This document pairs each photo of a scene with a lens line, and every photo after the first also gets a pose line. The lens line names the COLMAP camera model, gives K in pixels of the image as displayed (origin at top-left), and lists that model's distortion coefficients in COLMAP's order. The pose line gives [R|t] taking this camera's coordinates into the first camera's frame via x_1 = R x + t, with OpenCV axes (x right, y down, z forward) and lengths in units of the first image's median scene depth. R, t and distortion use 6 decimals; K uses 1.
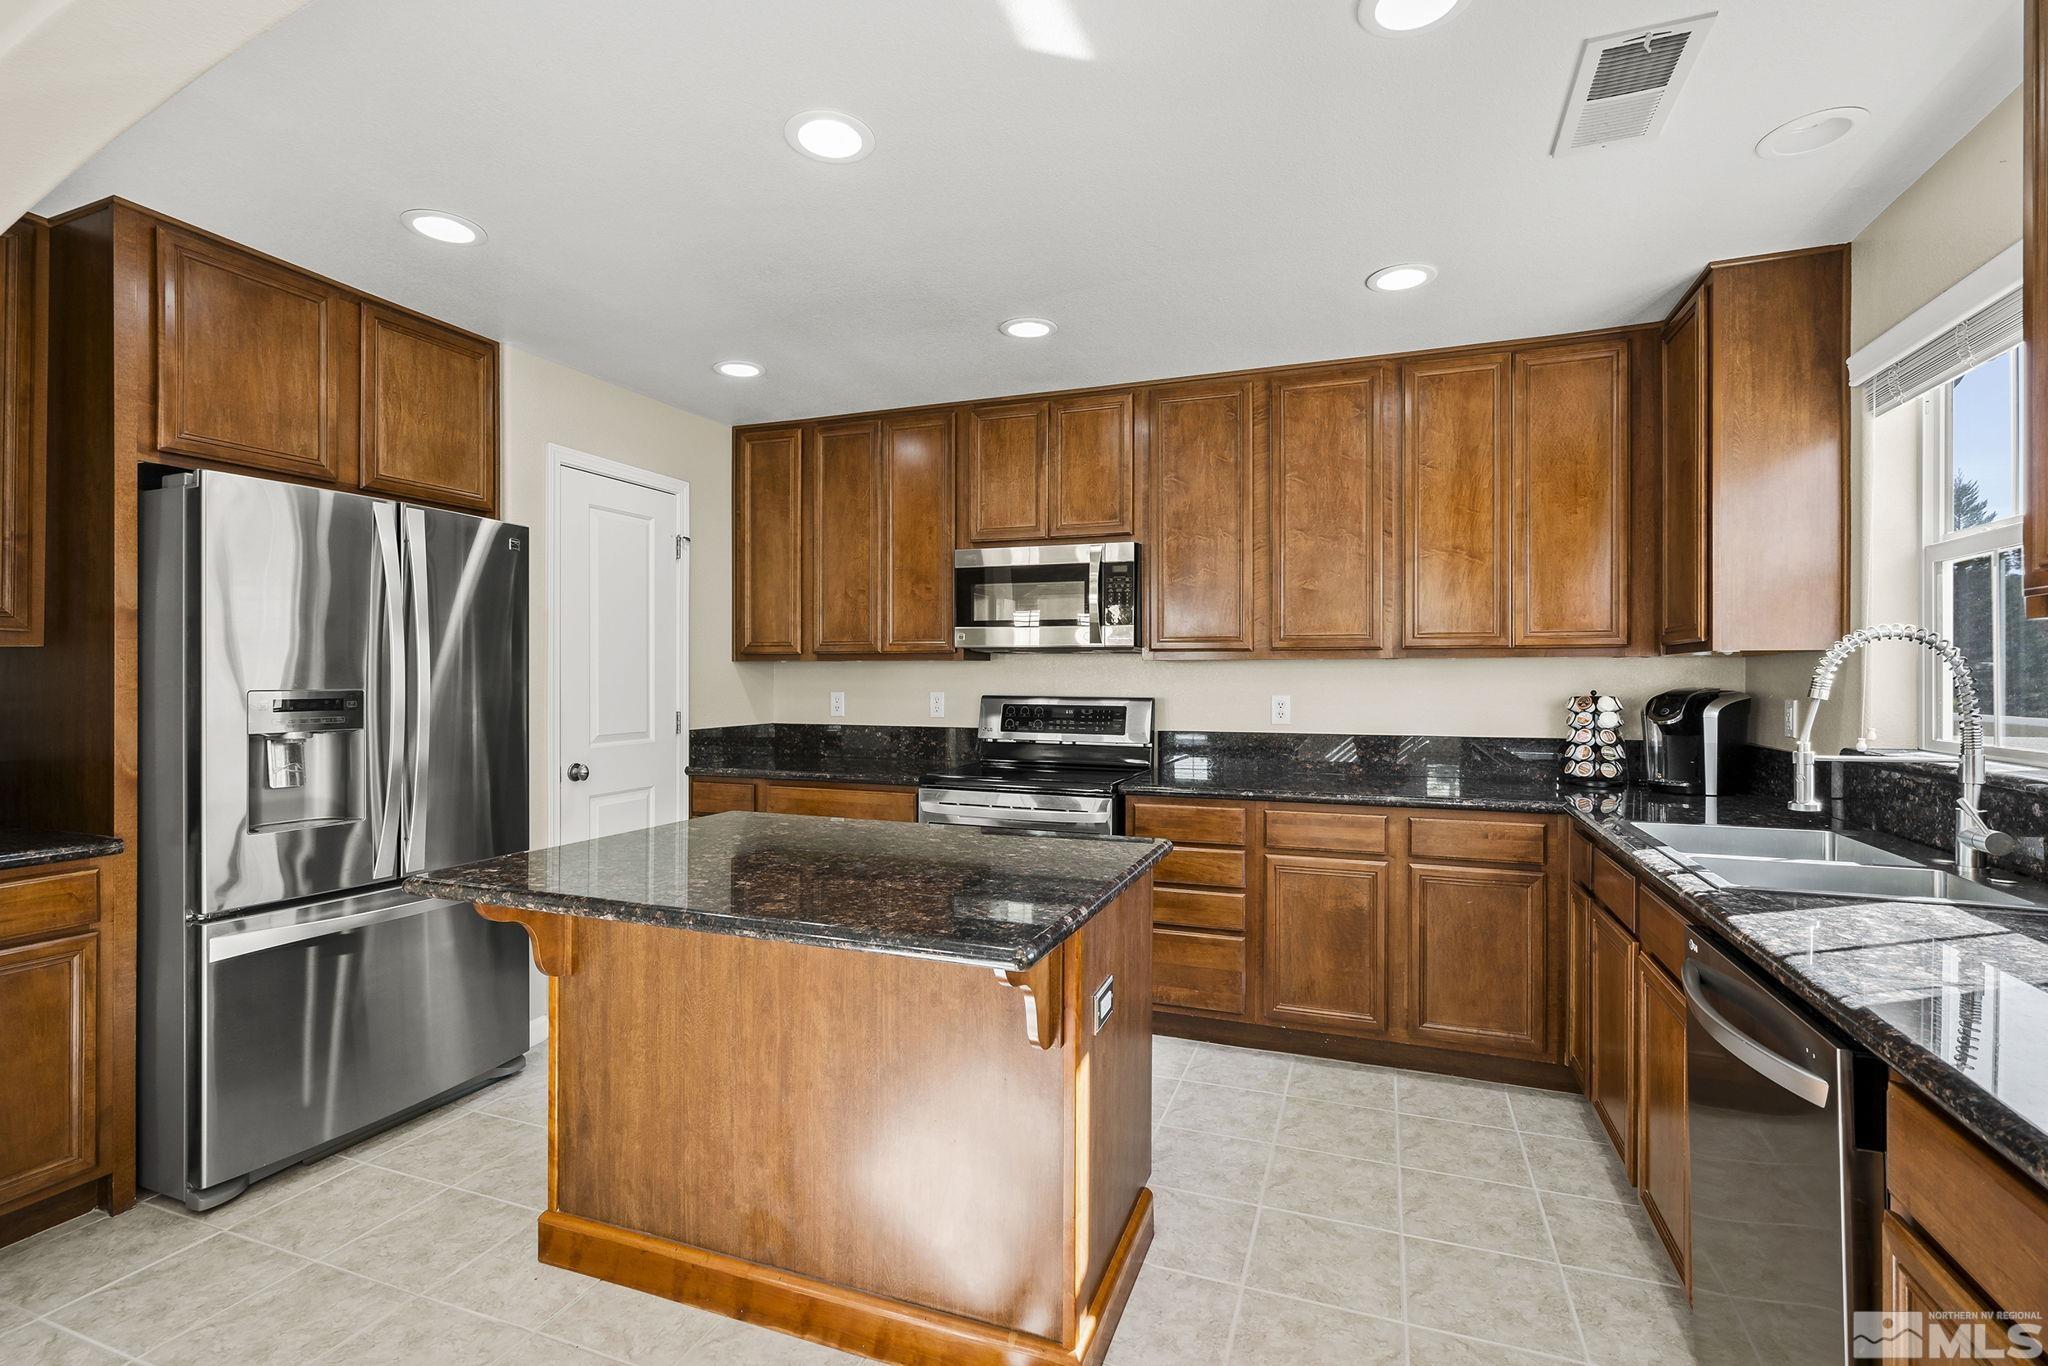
lens RADIAL K [[944.0, 0, 1030.3], [0, 944.0, 680.1], [0, 0, 1]] dist [-0.004316, 0.002808]
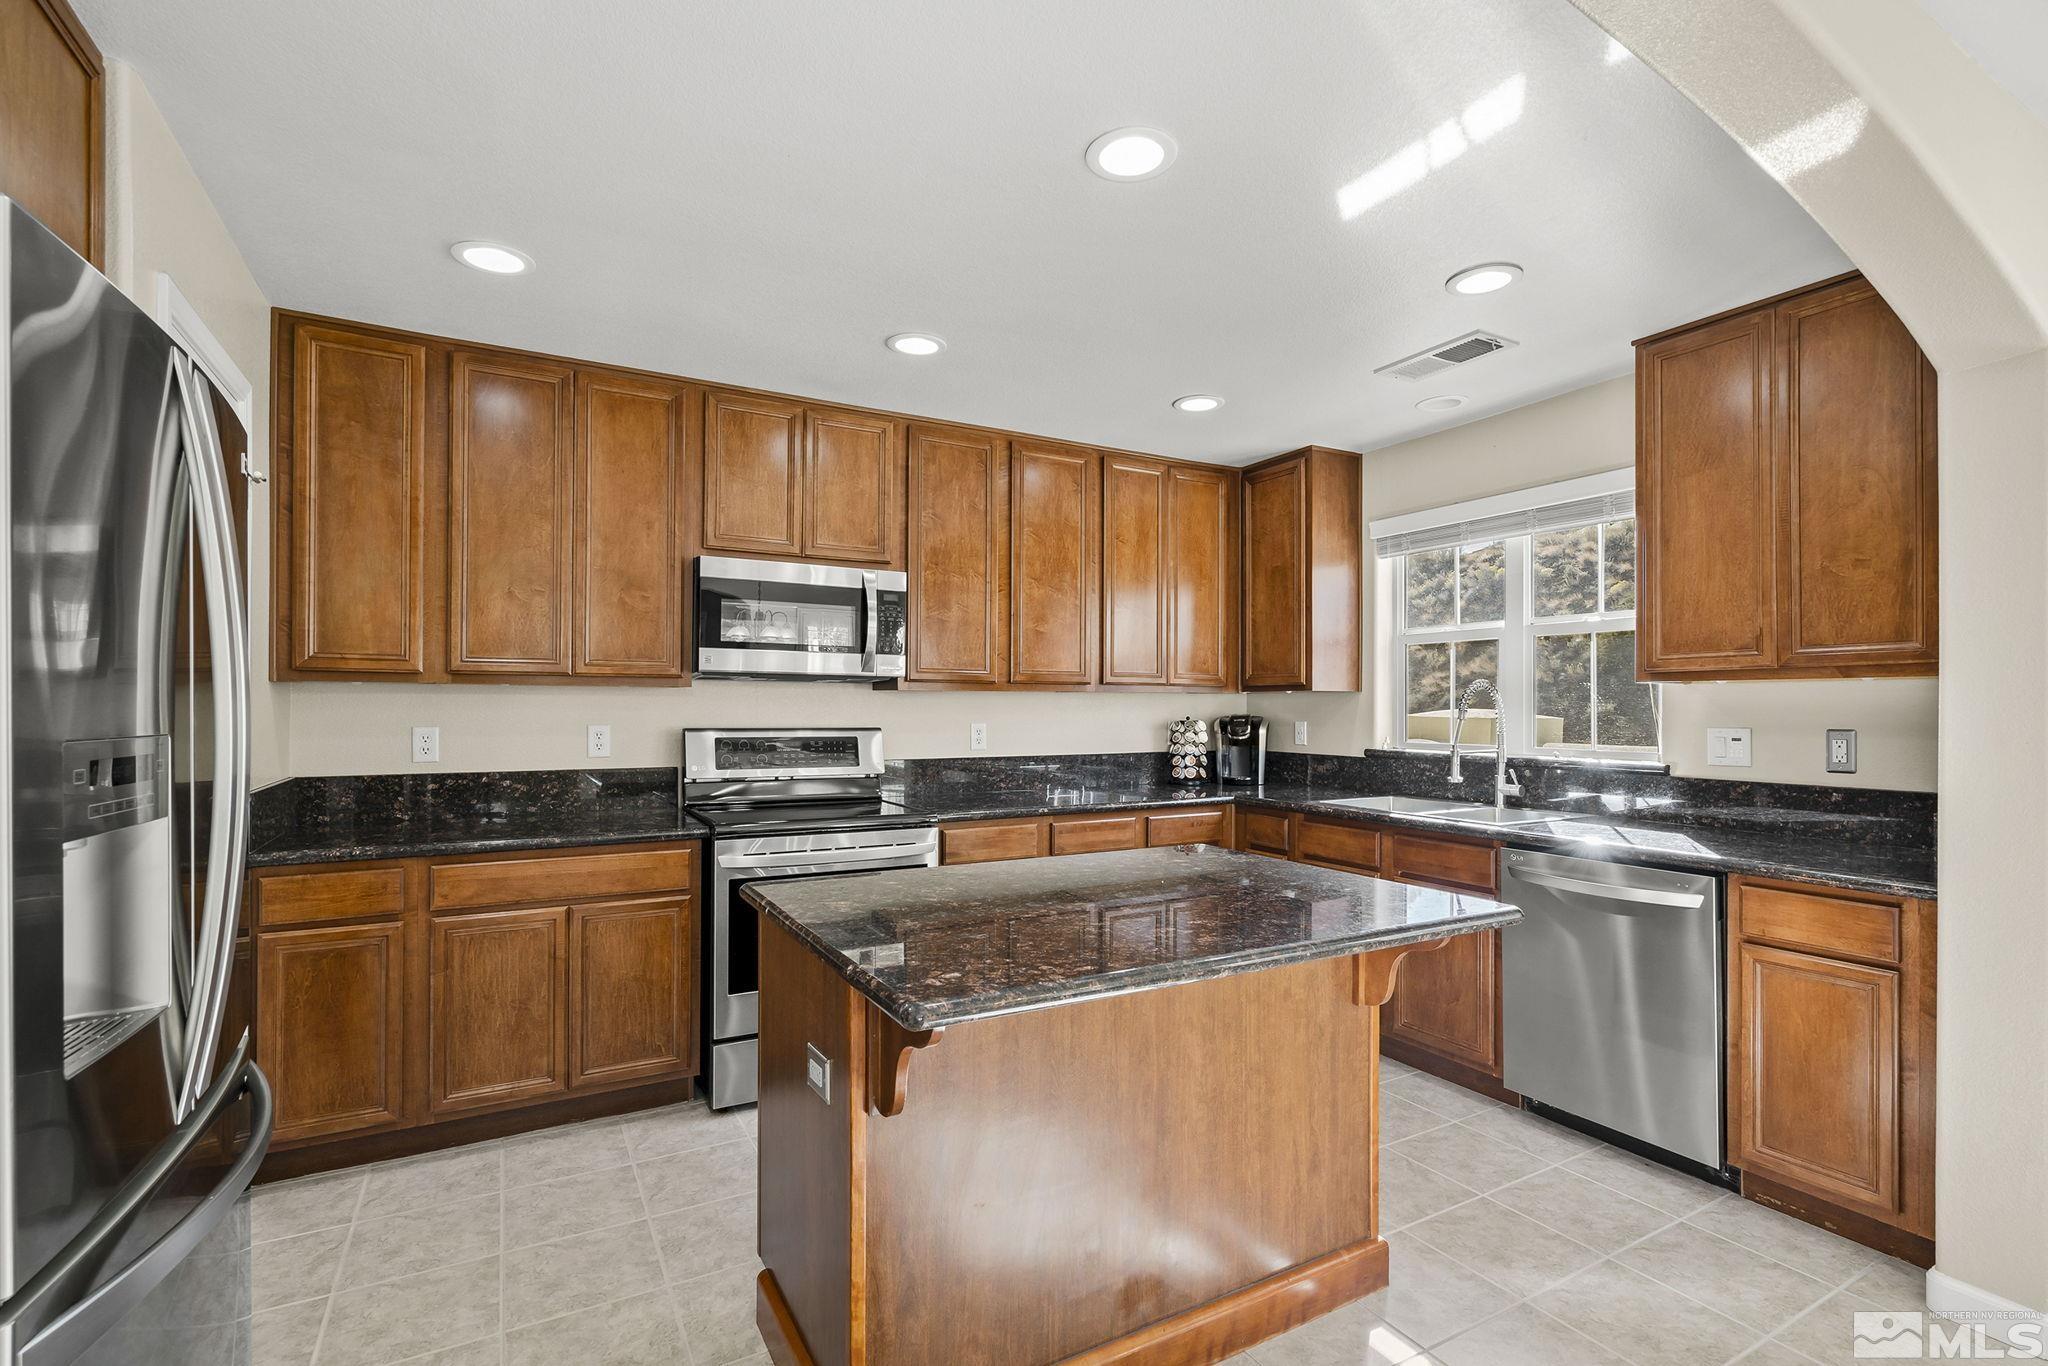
lens RADIAL K [[944.0, 0, 1043.0], [0, 944.0, 701.2], [0, 0, 1]] dist [-0.004316, 0.002808]
pose [[0.640953, 0.004521, 0.767567, -0.589624], [0.000582, 0.999980, -0.006376, -0.002929], [-0.767580, 0.004533, 0.640937, 0.255727]]
